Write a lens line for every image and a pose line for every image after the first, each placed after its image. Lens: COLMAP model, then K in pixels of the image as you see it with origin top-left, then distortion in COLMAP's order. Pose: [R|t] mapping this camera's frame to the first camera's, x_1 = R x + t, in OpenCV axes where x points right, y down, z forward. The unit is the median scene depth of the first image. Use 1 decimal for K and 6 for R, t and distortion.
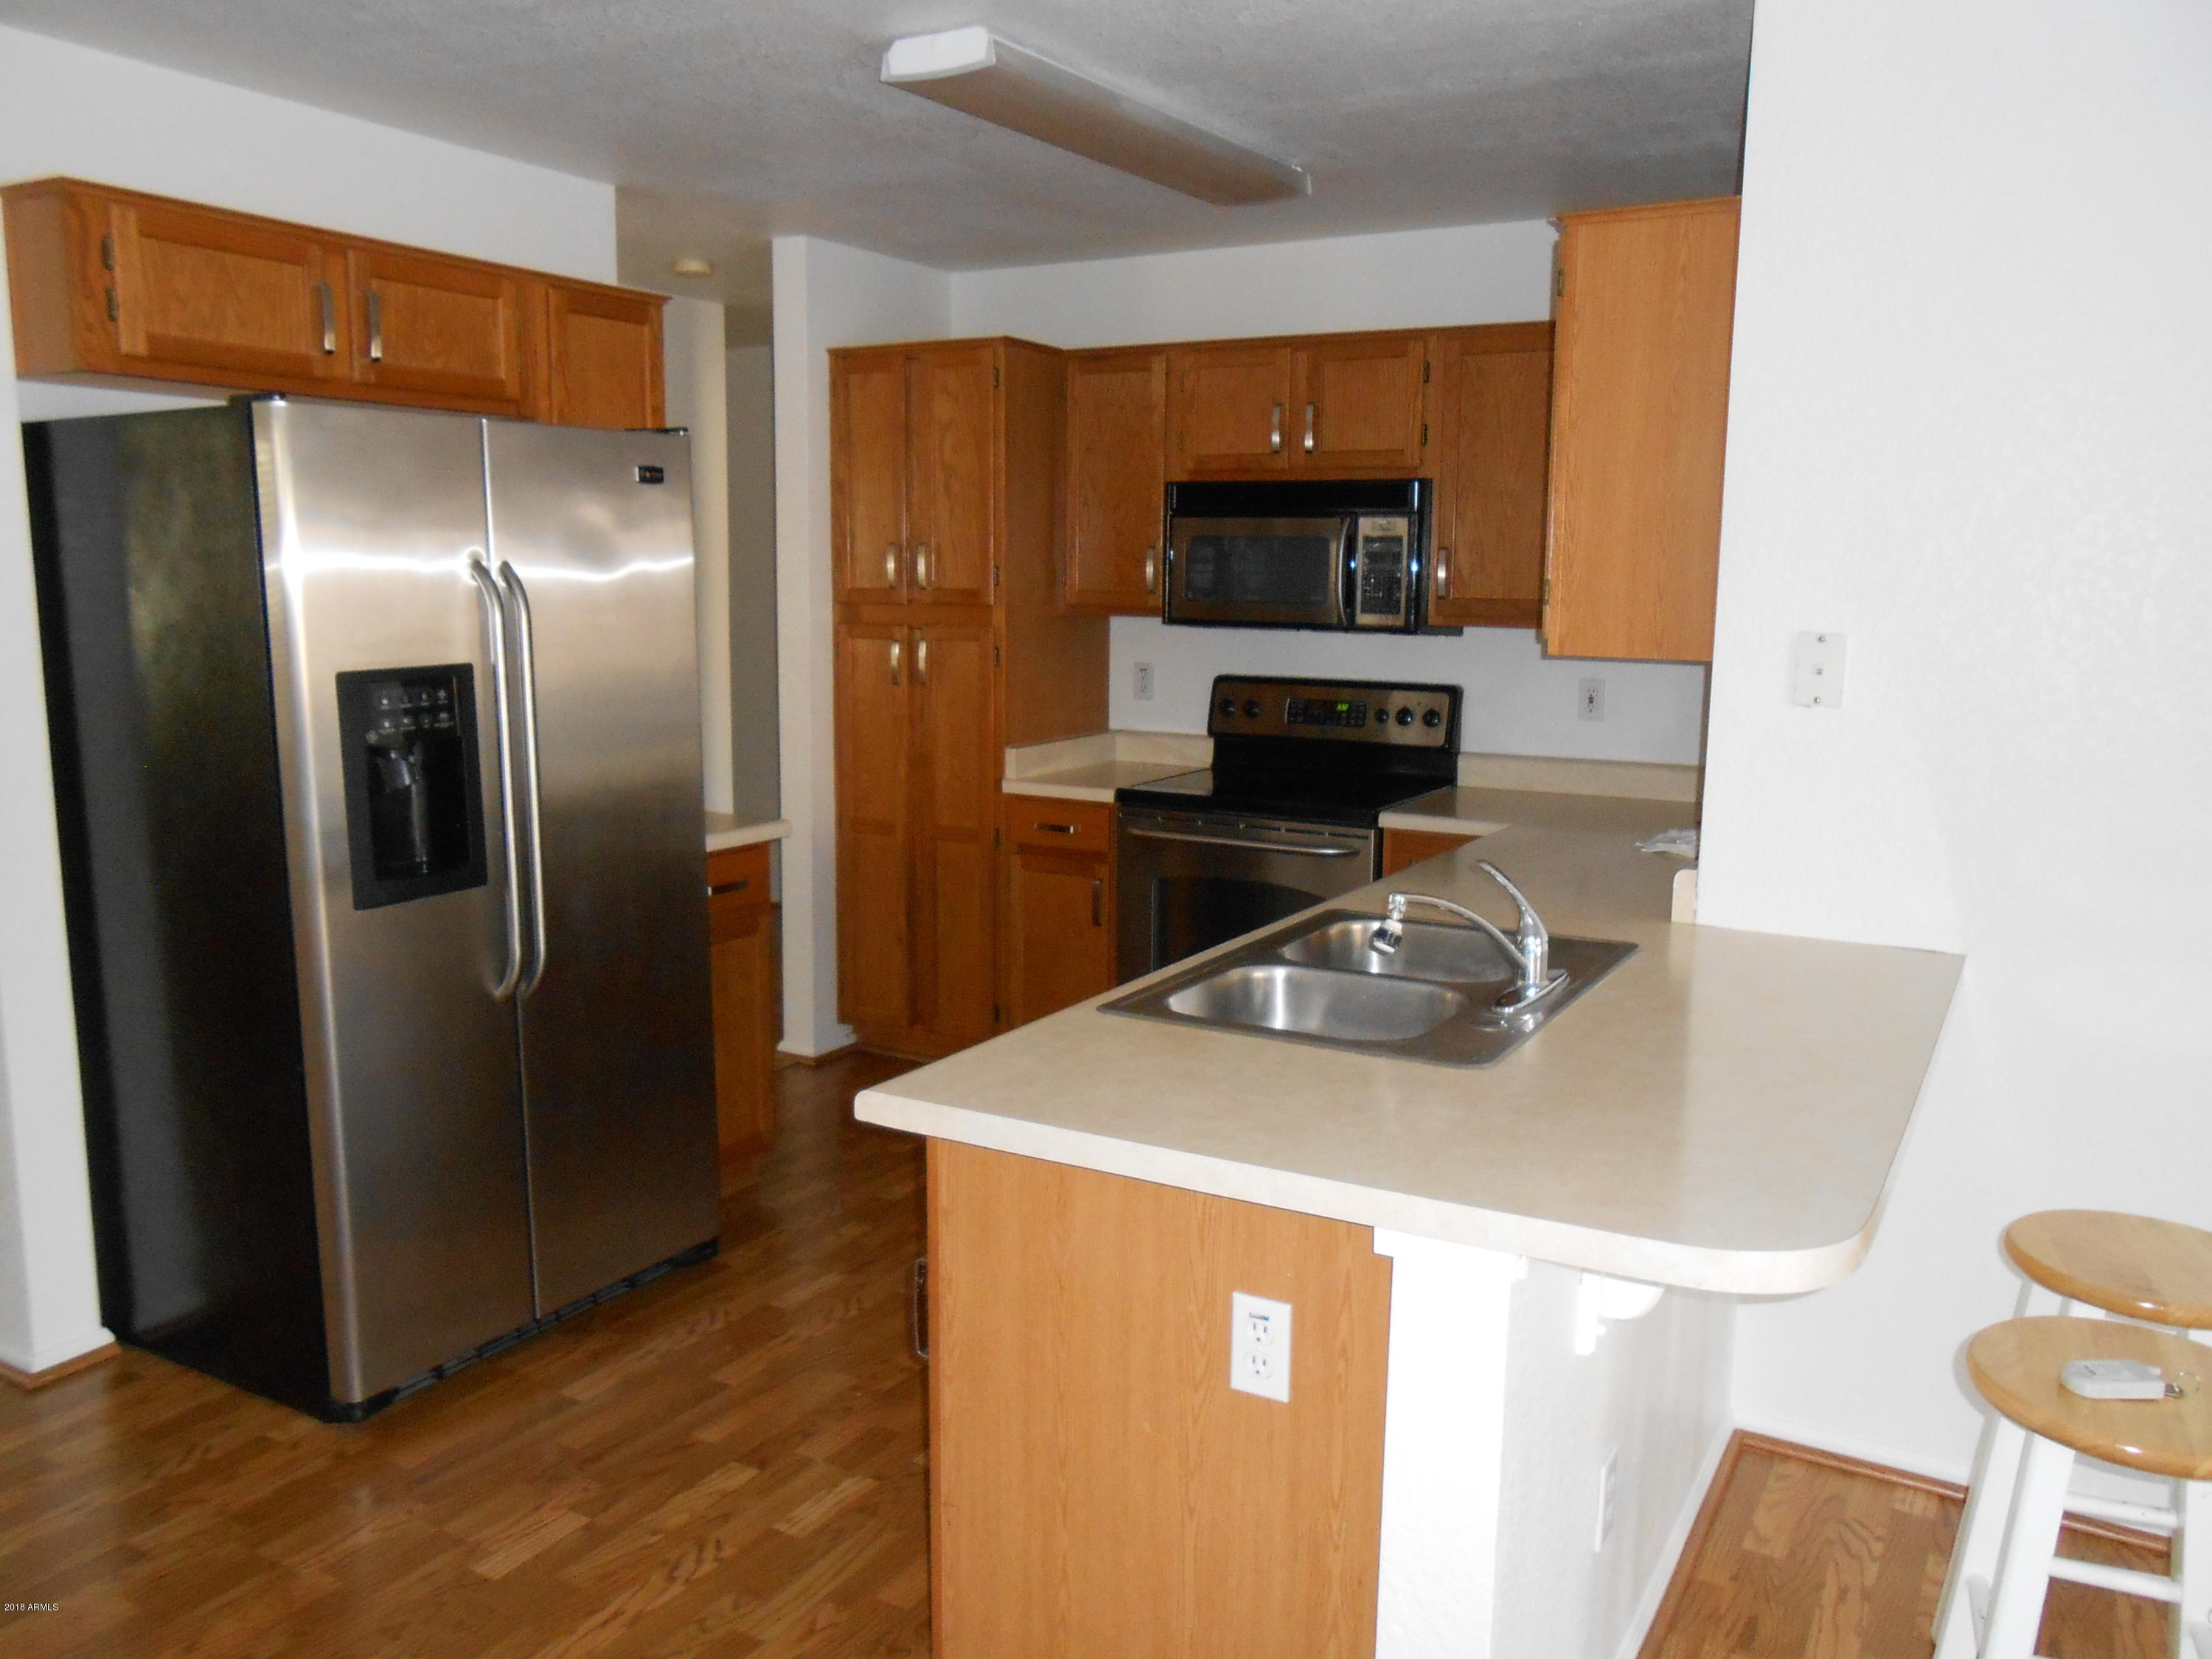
lens RADIAL K [[1716.4, 0, 1105.6], [0, 1716.4, 837.3], [0, 0, 1]] dist [-0.035128, 0.049831]
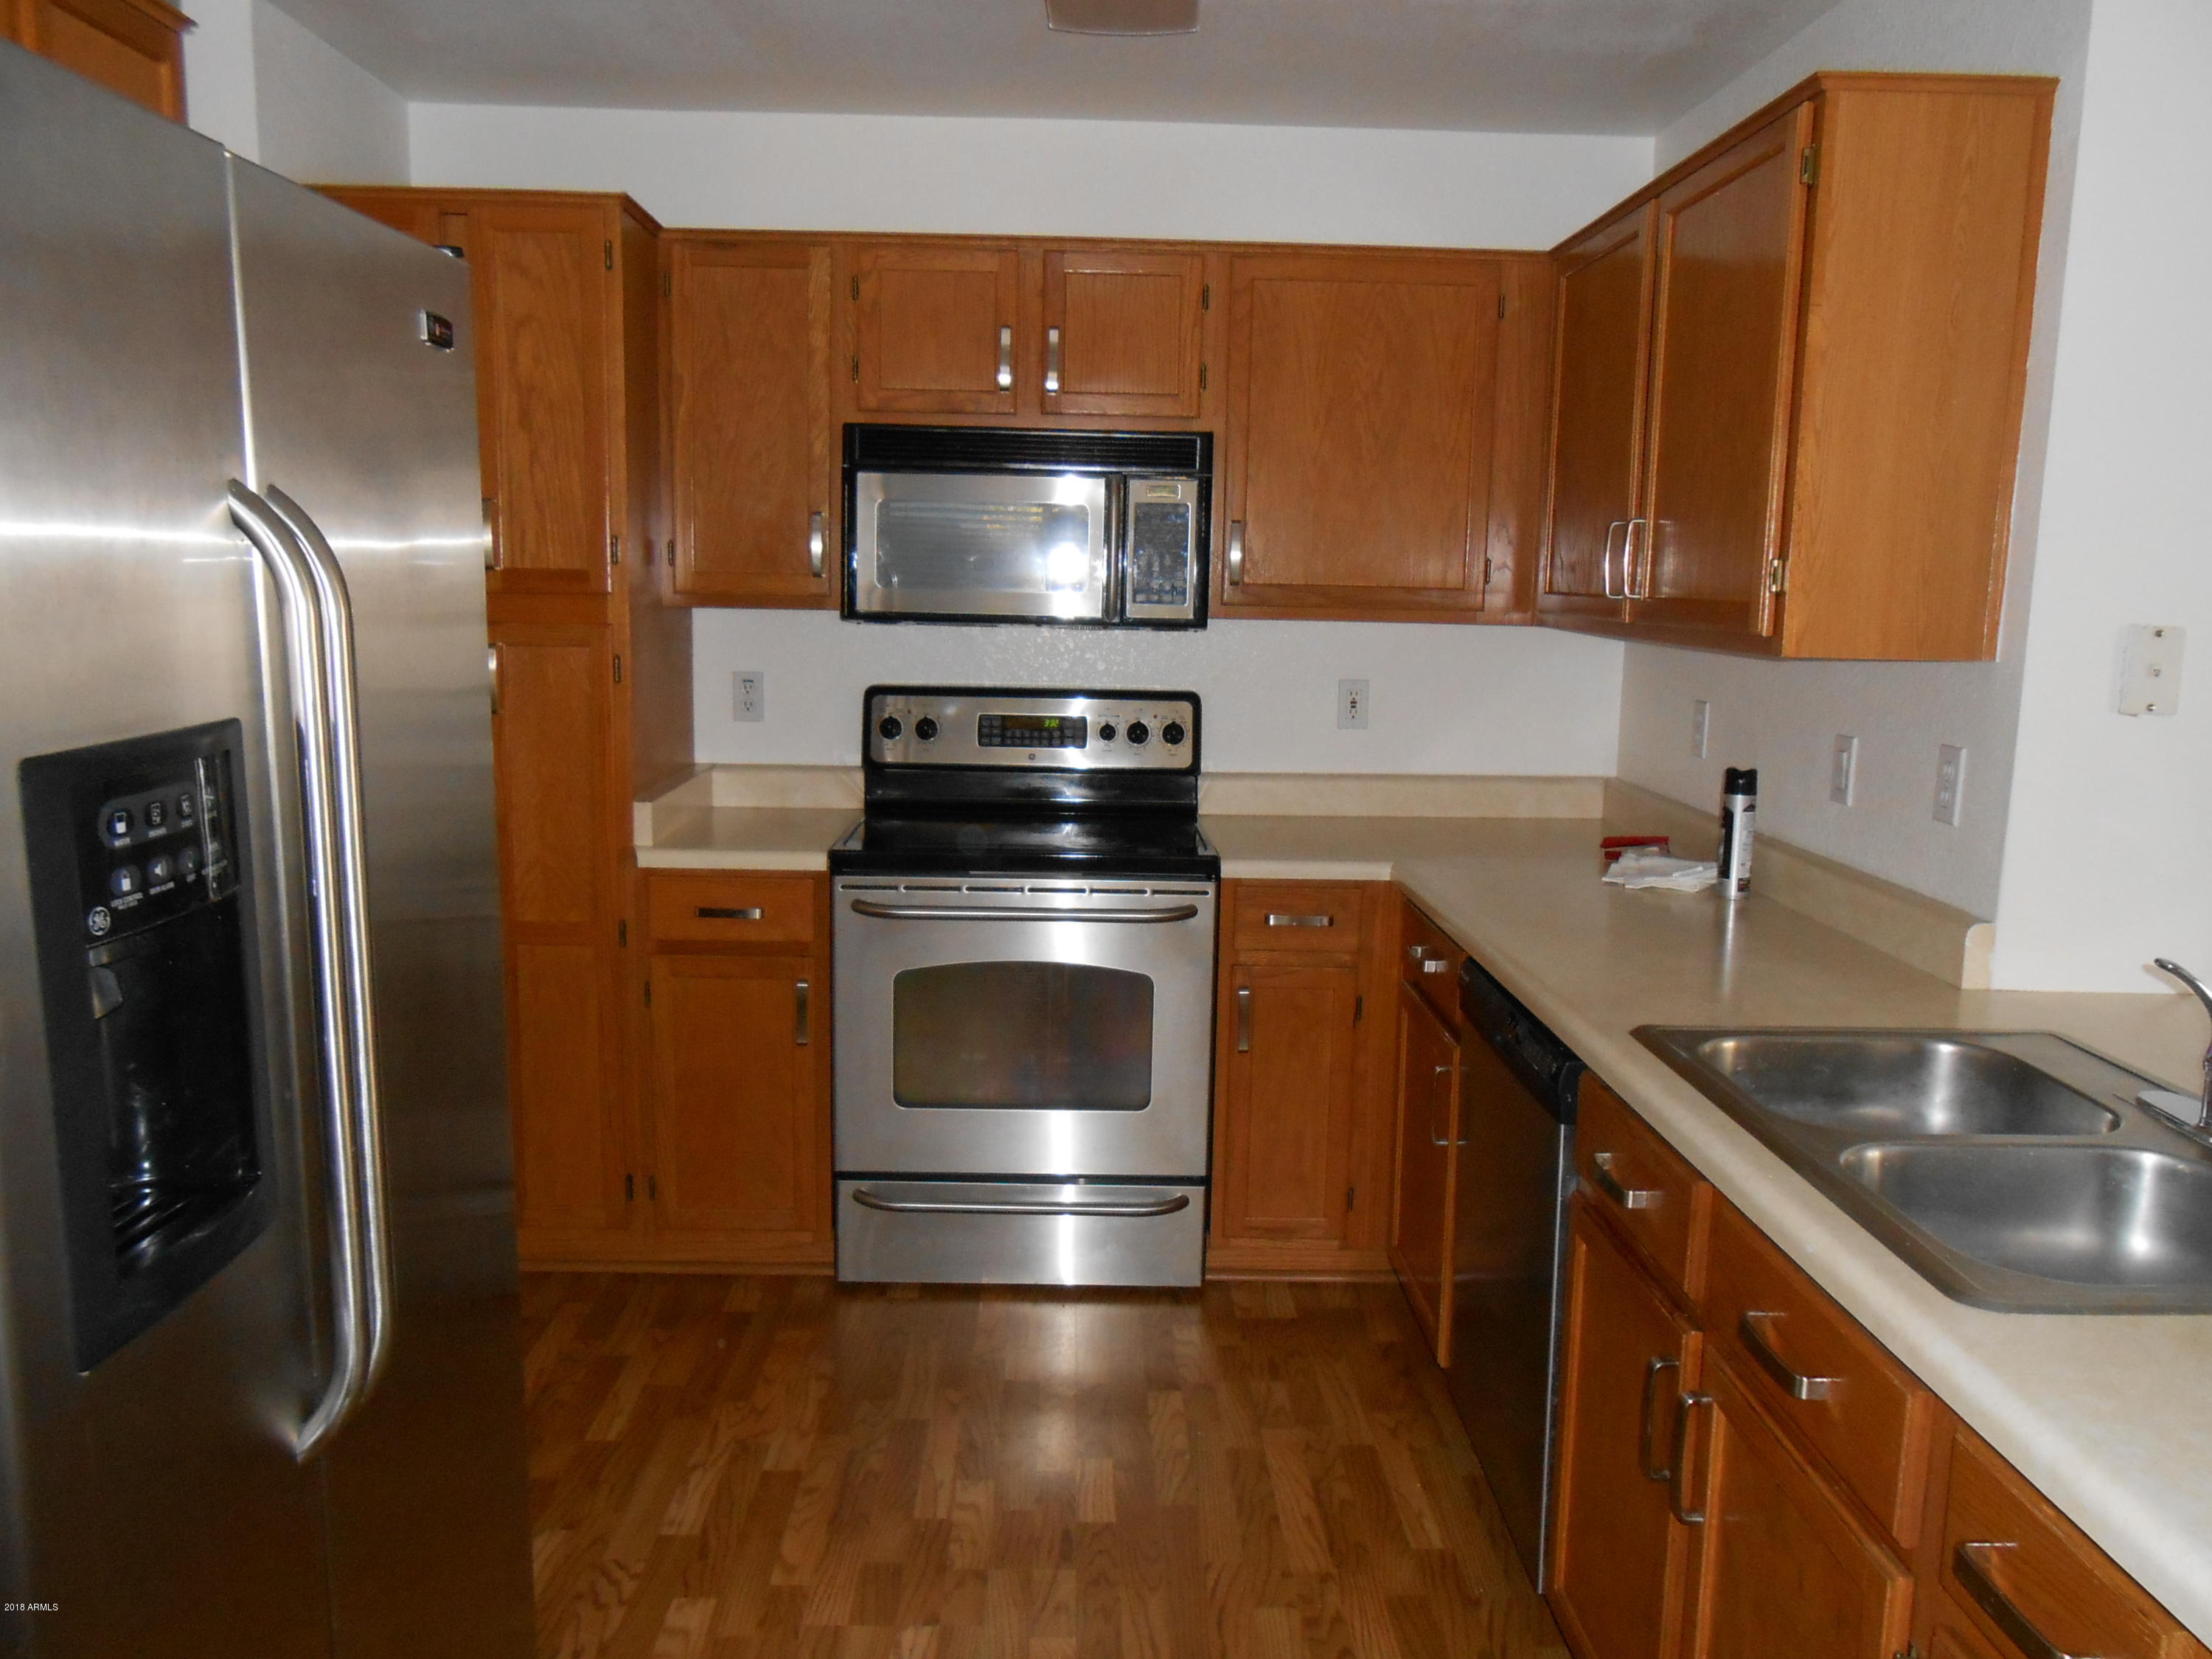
lens RADIAL K [[1716.4, 0, 1105.6], [0, 1716.4, 837.3], [0, 0, 1]] dist [-0.035128, 0.049831]
pose [[0.852358, -0.072035, 0.517974, -0.257973], [0.069681, 0.997280, 0.024028, -0.042244], [-0.518296, 0.015613, 0.855059, 0.324551]]
